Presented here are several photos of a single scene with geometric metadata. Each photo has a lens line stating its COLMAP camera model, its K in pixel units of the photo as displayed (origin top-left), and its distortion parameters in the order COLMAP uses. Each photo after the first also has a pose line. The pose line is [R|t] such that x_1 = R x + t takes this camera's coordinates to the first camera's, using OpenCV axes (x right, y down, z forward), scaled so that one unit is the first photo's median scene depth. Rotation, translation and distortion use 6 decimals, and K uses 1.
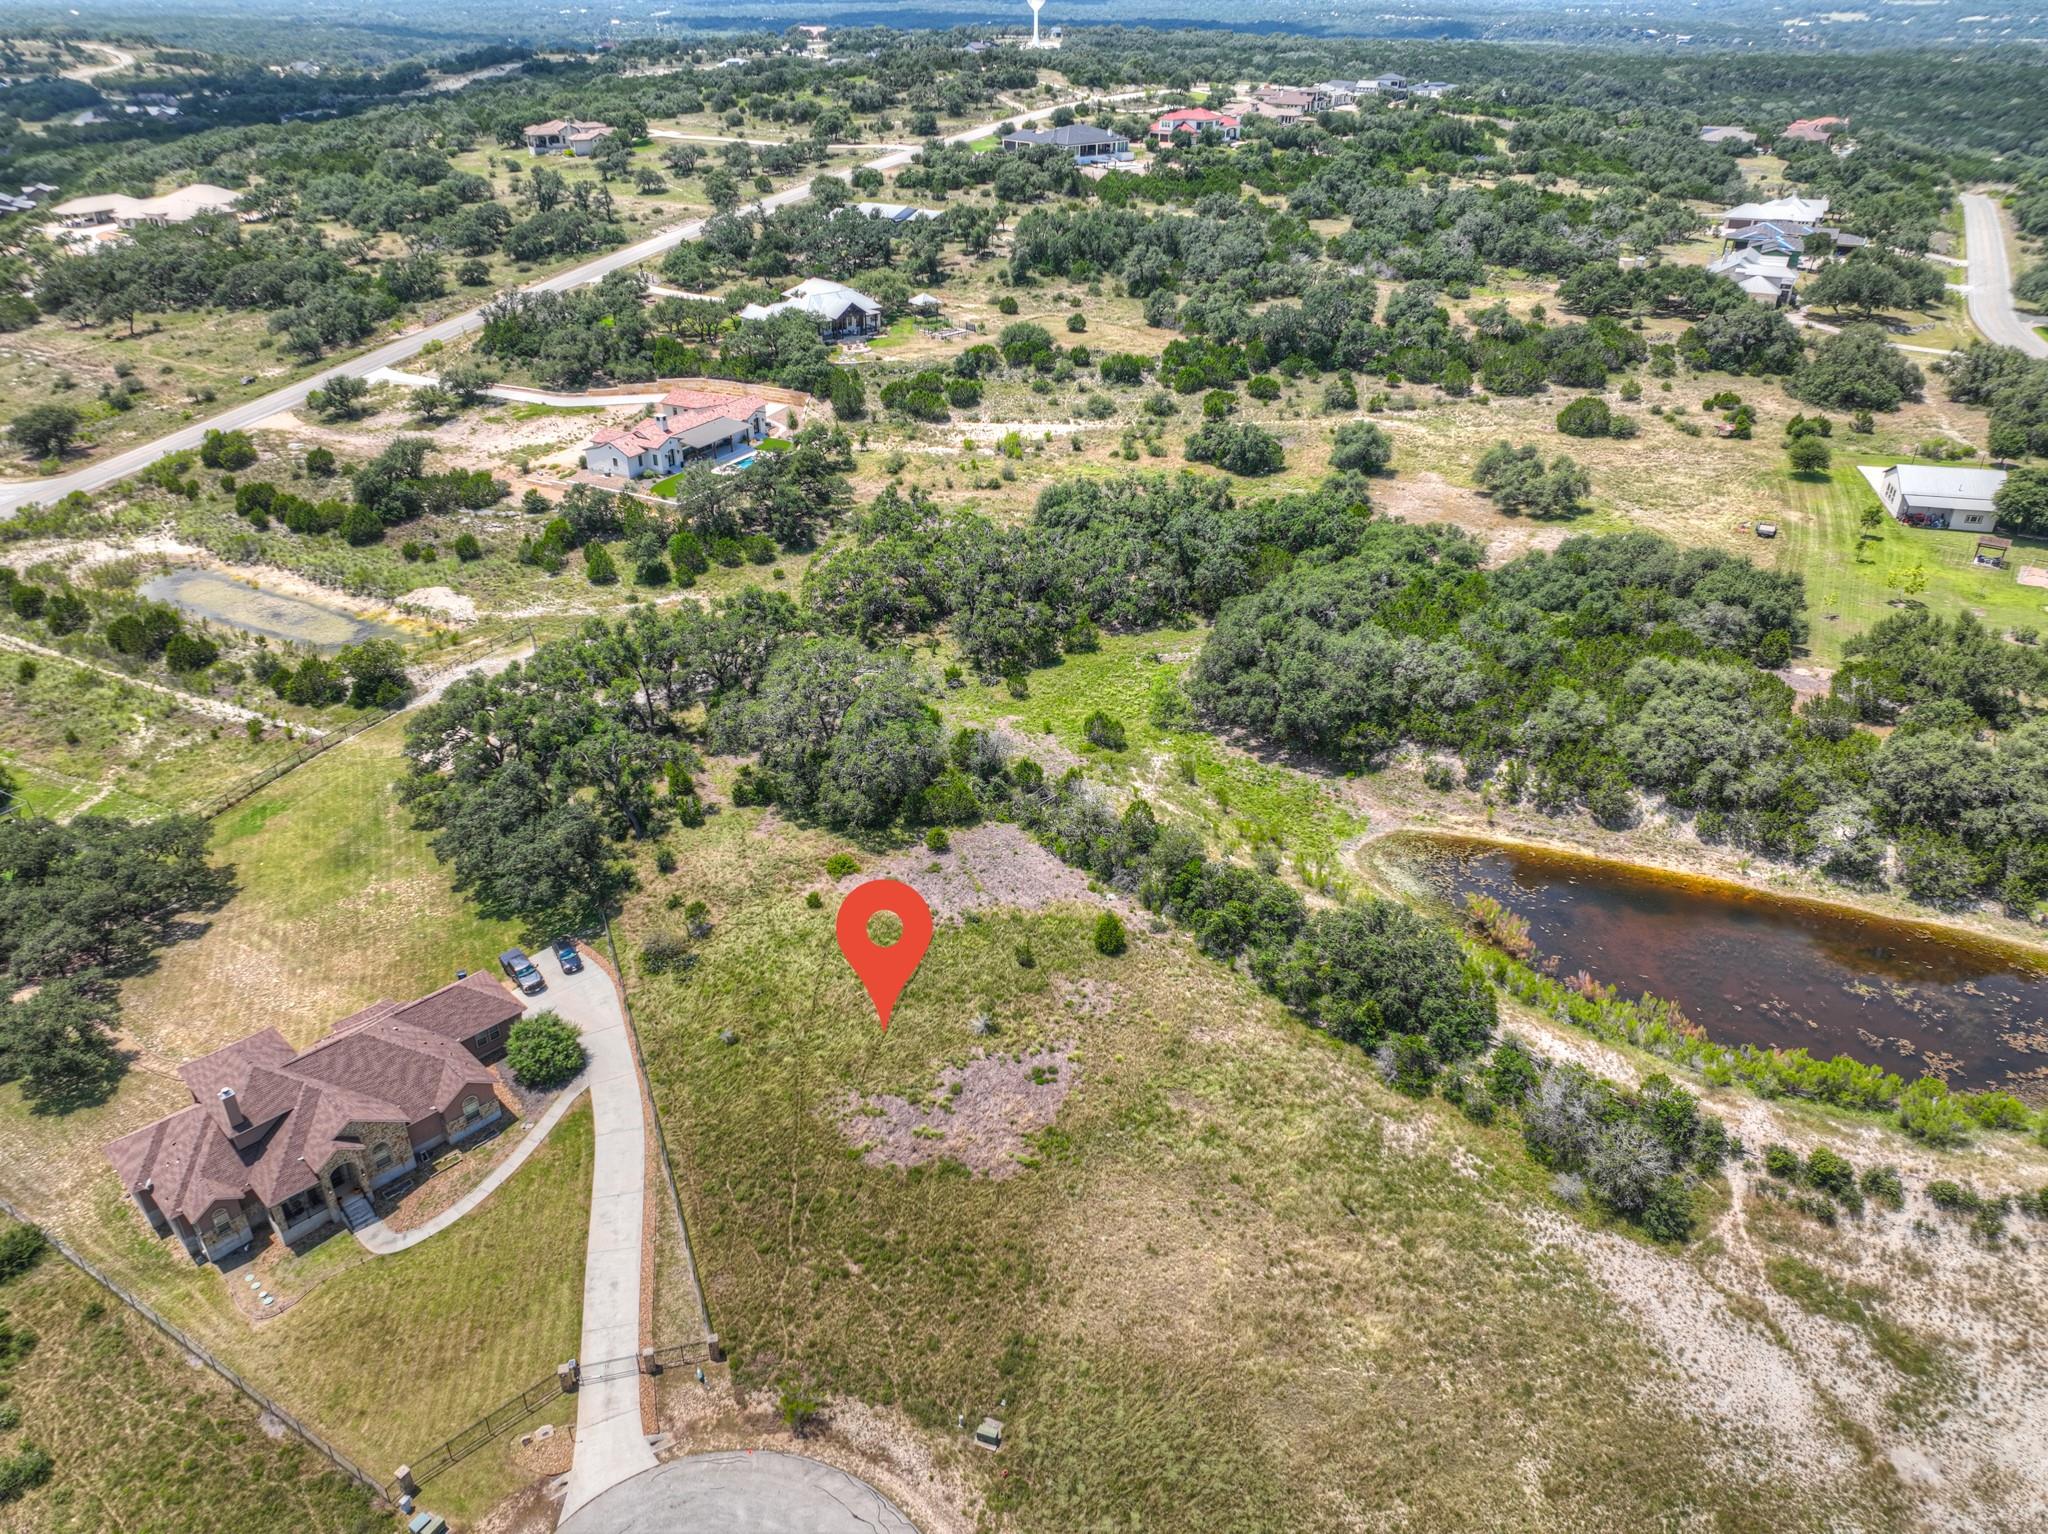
lens RADIAL K [[1436.9, 0, 1026.4], [0, 1436.9, 764.0], [0, 0, 1]] dist [-0.004872, 0.024371]
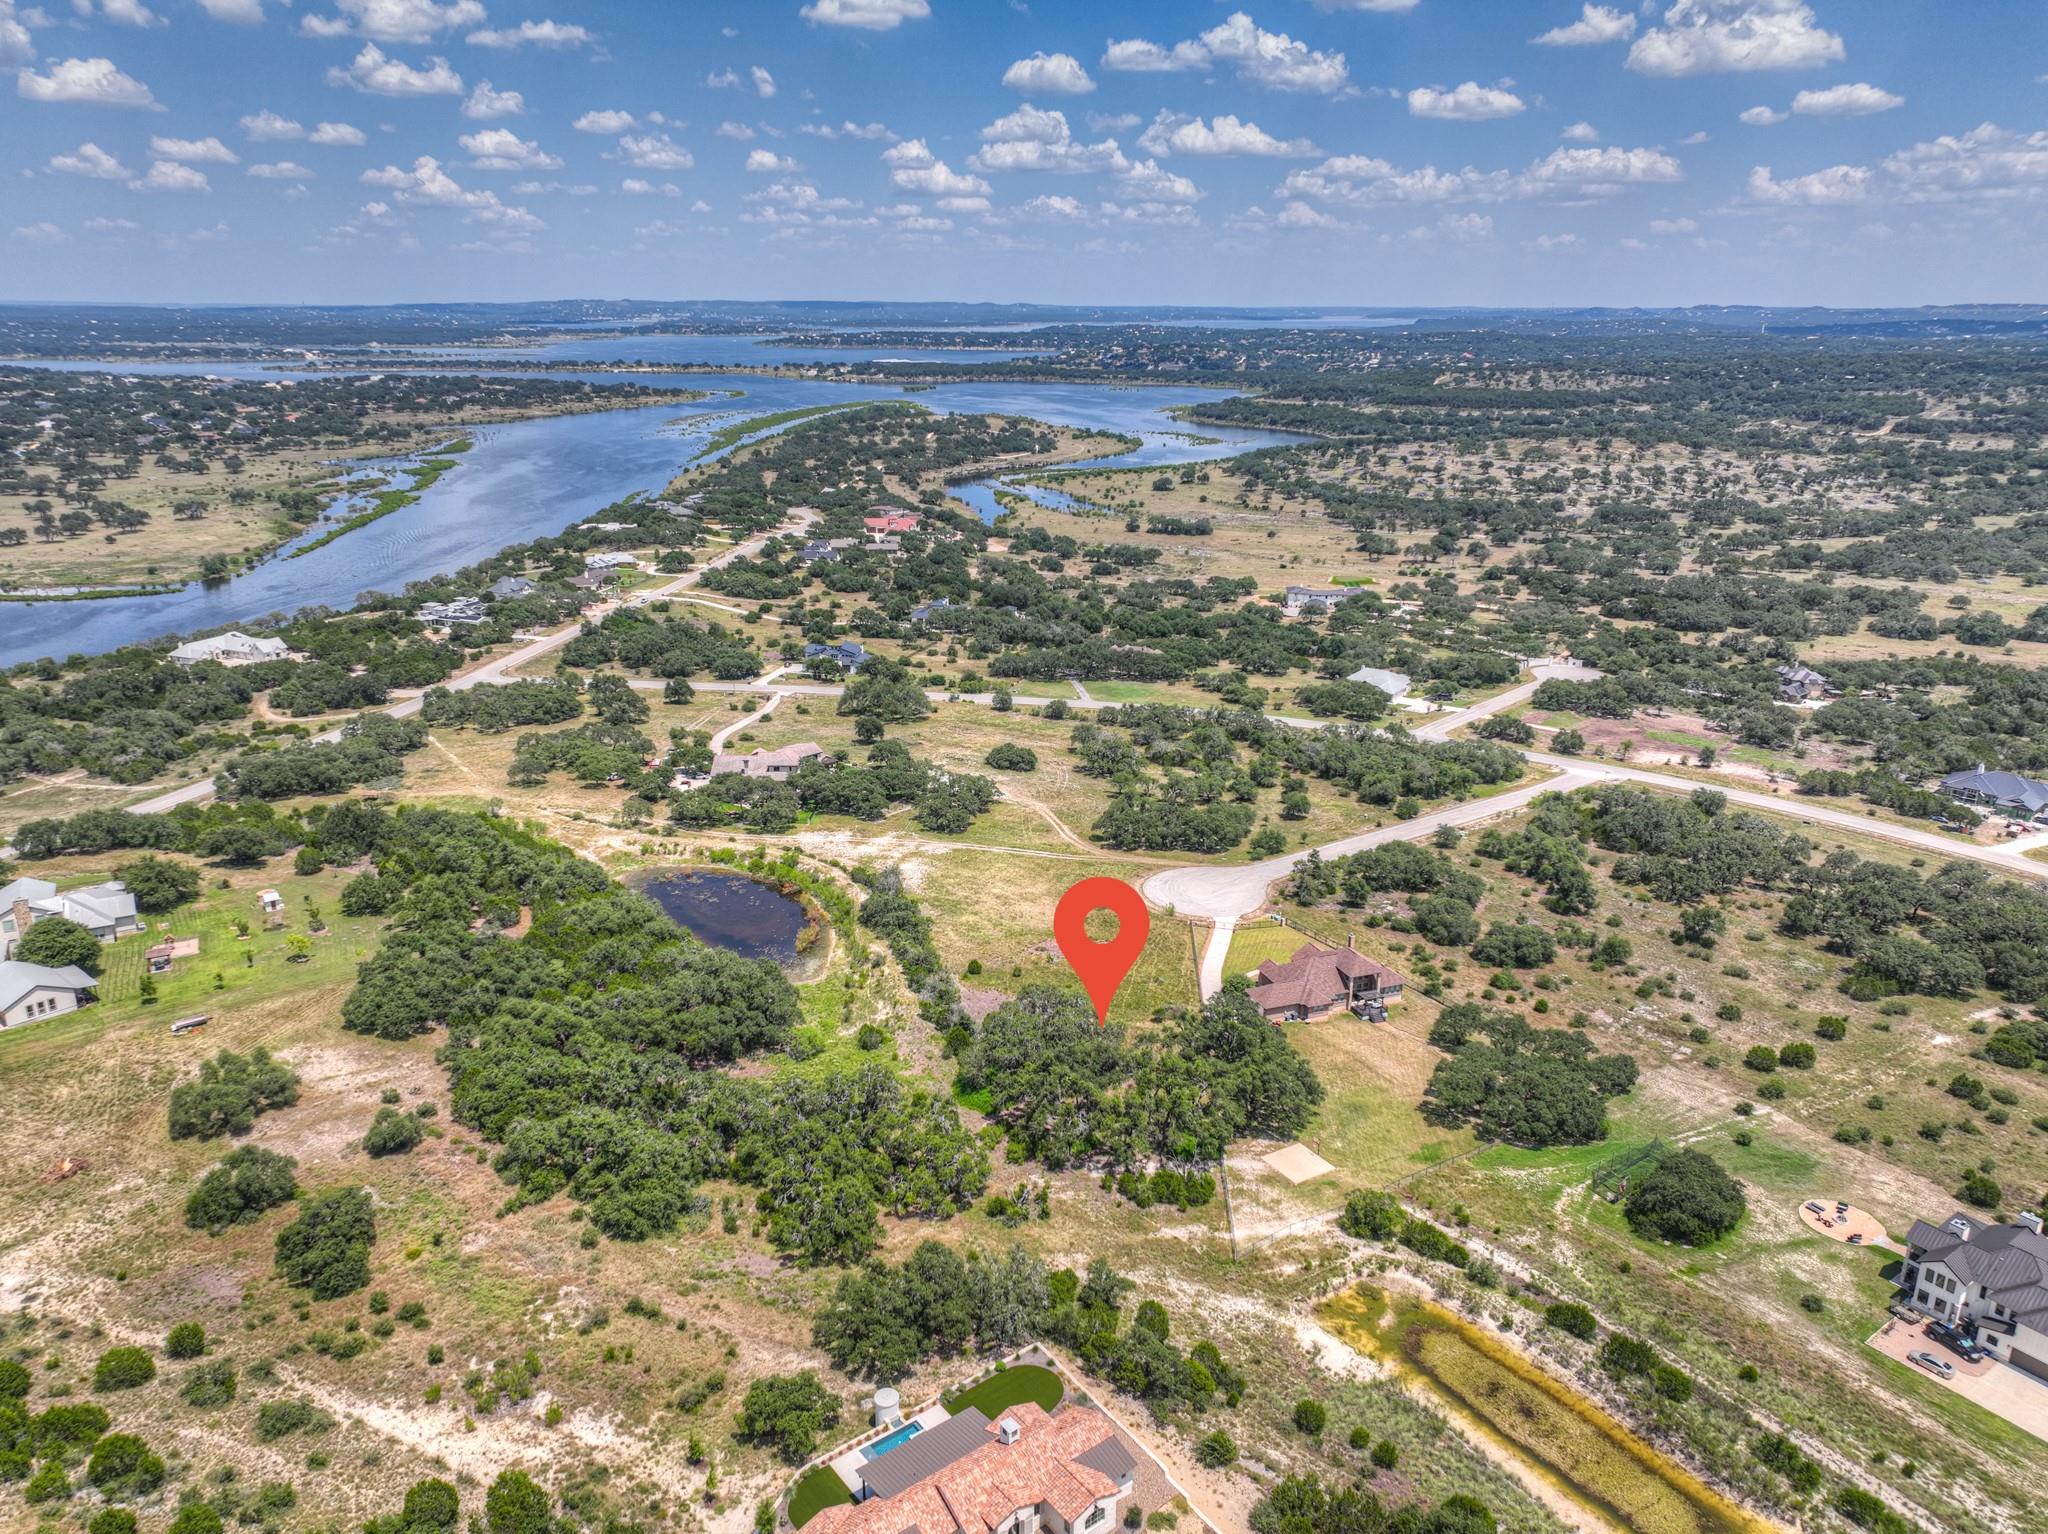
lens RADIAL K [[1436.9, 0, 1026.4], [0, 1436.9, 764.0], [0, 0, 1]] dist [-0.004872, 0.024371]
pose [[-0.901152, -0.138748, 0.410699, -0.789932], [0.204438, 0.699409, 0.684859, -1.437310], [-0.382269, 0.701125, -0.601909, 1.940384]]
